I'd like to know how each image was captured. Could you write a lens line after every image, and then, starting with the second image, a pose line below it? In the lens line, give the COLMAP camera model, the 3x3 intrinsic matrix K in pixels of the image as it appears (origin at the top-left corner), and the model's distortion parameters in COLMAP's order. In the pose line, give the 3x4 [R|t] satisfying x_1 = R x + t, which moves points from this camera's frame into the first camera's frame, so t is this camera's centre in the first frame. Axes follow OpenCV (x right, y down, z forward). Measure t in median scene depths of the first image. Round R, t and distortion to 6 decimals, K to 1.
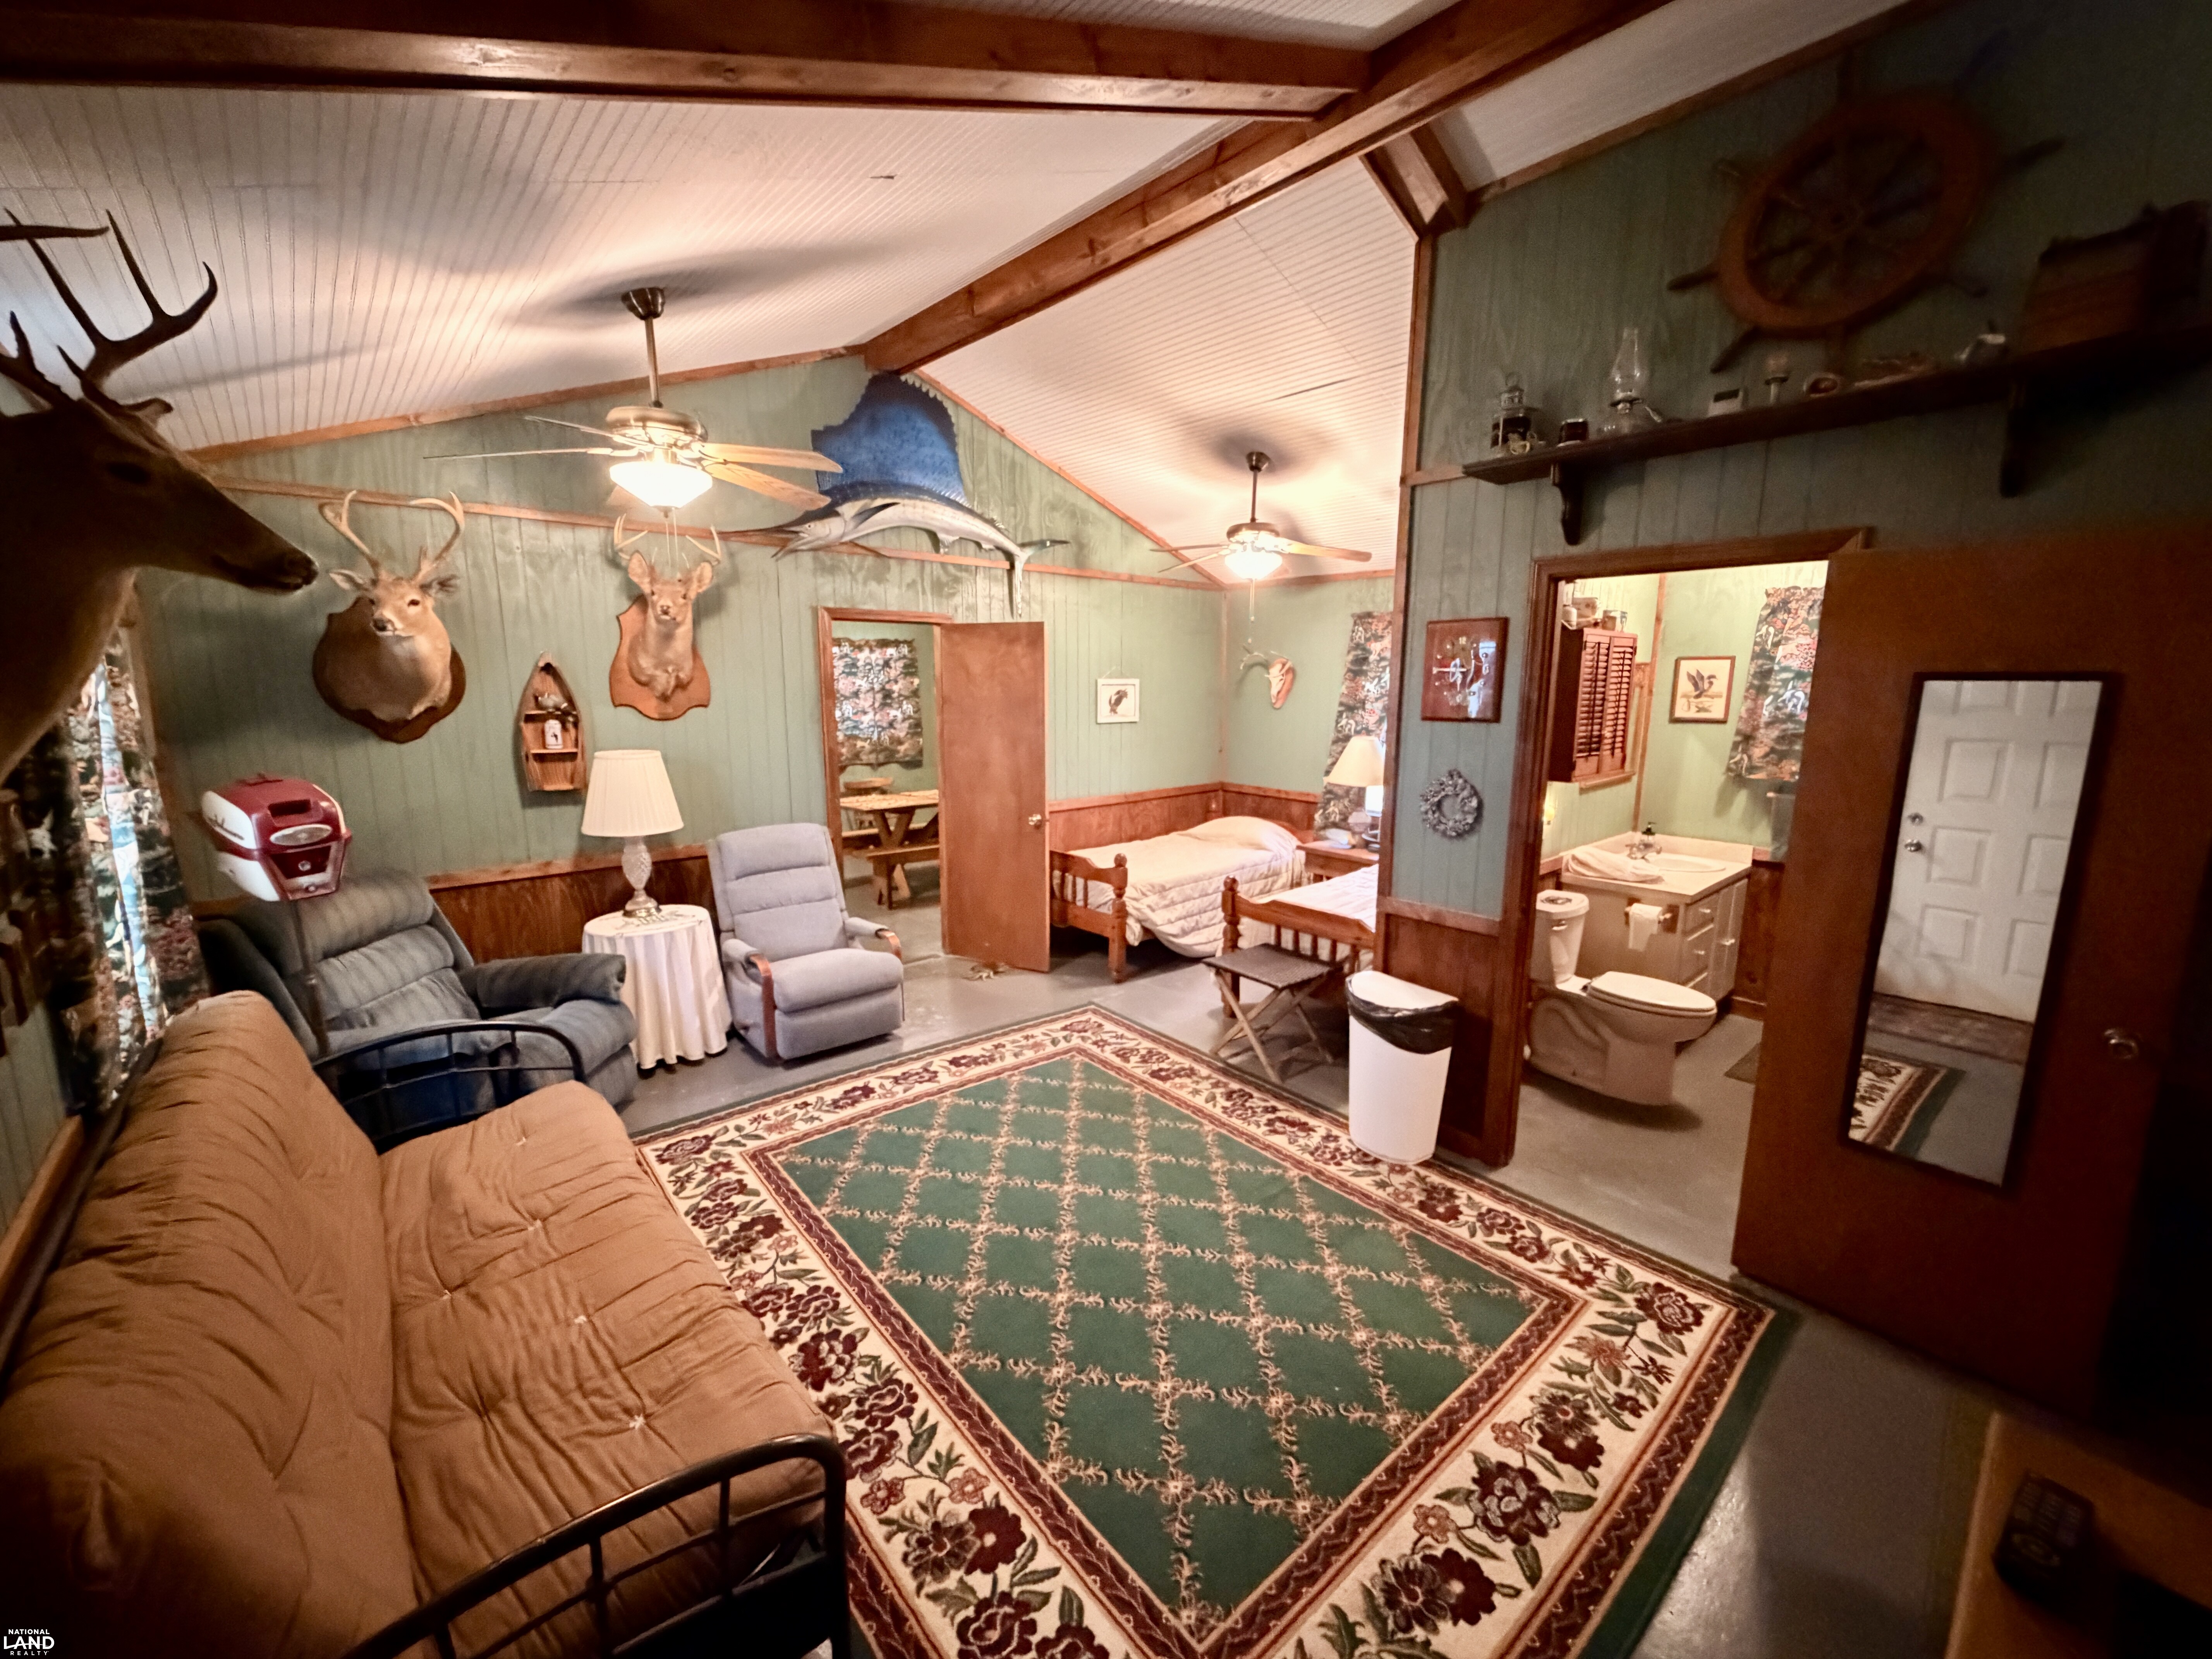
lens RADIAL K [[879.4, 0, 1103.5], [0, 879.4, 834.9], [0, 0, 1]] dist [0.000489, 0.000249]
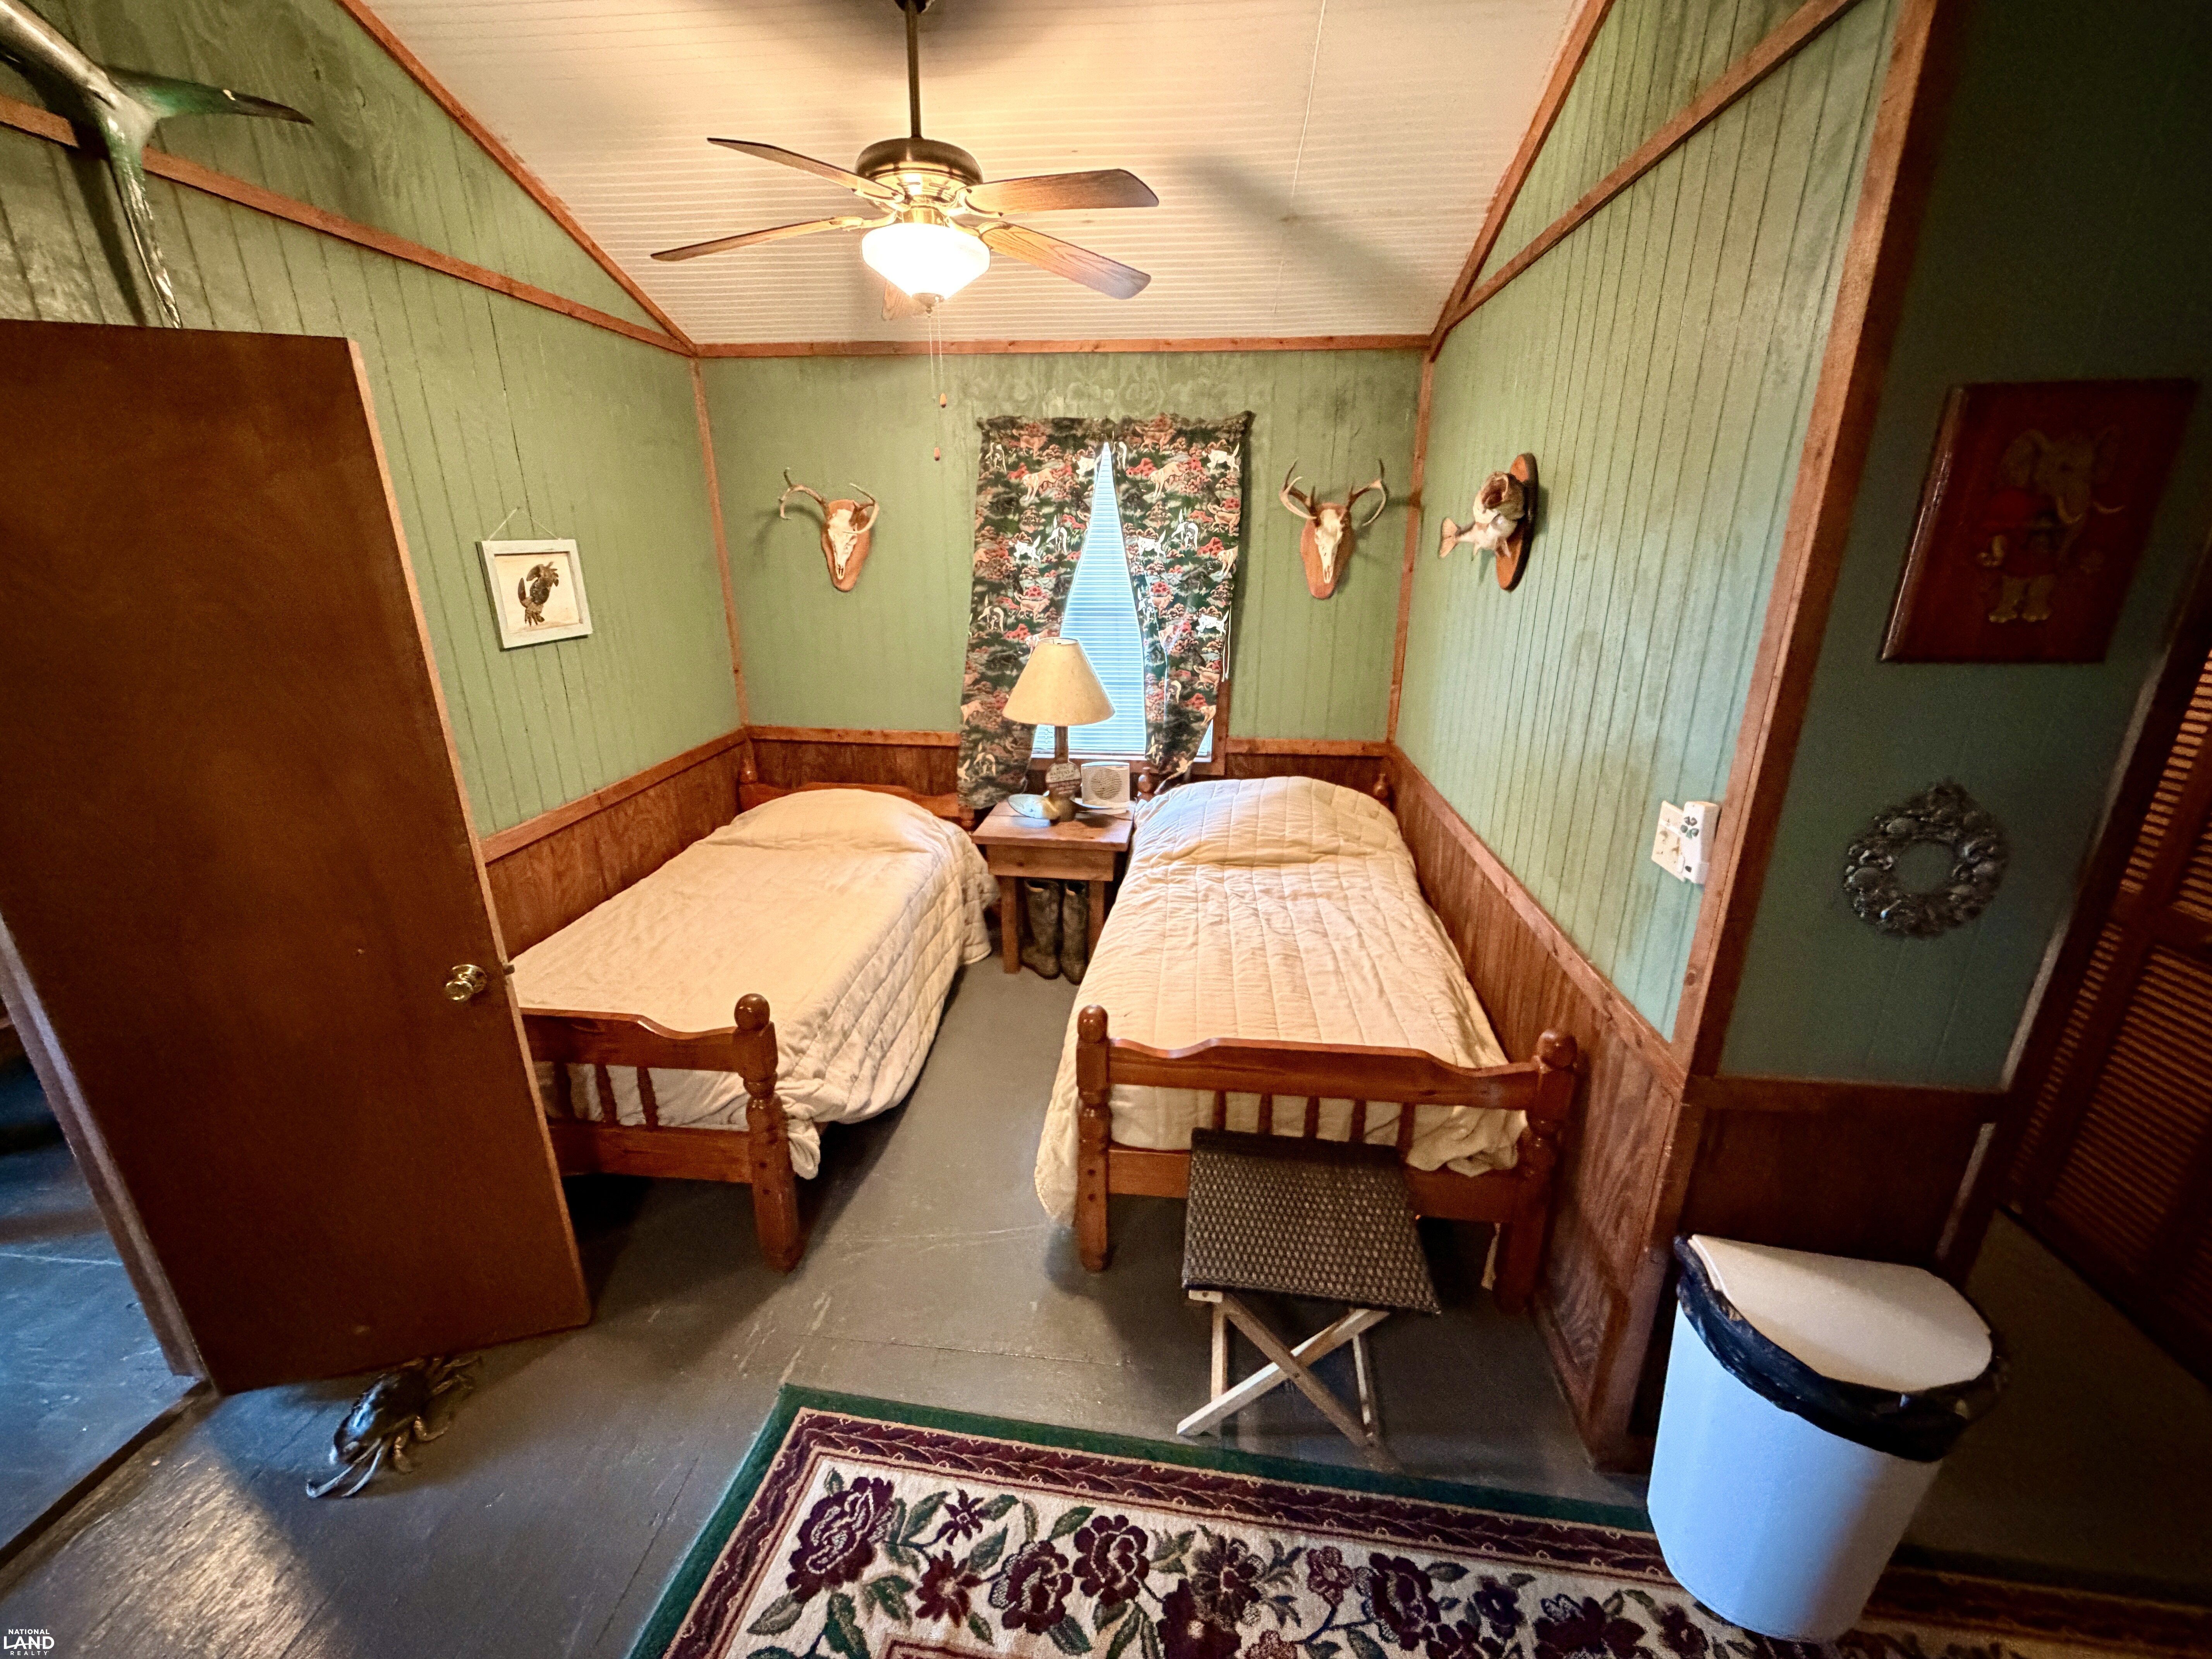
lens RADIAL K [[879.4, 0, 1103.5], [0, 879.4, 834.9], [0, 0, 1]] dist [0.000489, 0.000249]
pose [[0.742222, -0.221406, 0.632523, -0.137943], [0.118666, 0.972354, 0.201113, -0.157222], [-0.659564, -0.074211, 0.747976, 0.839672]]
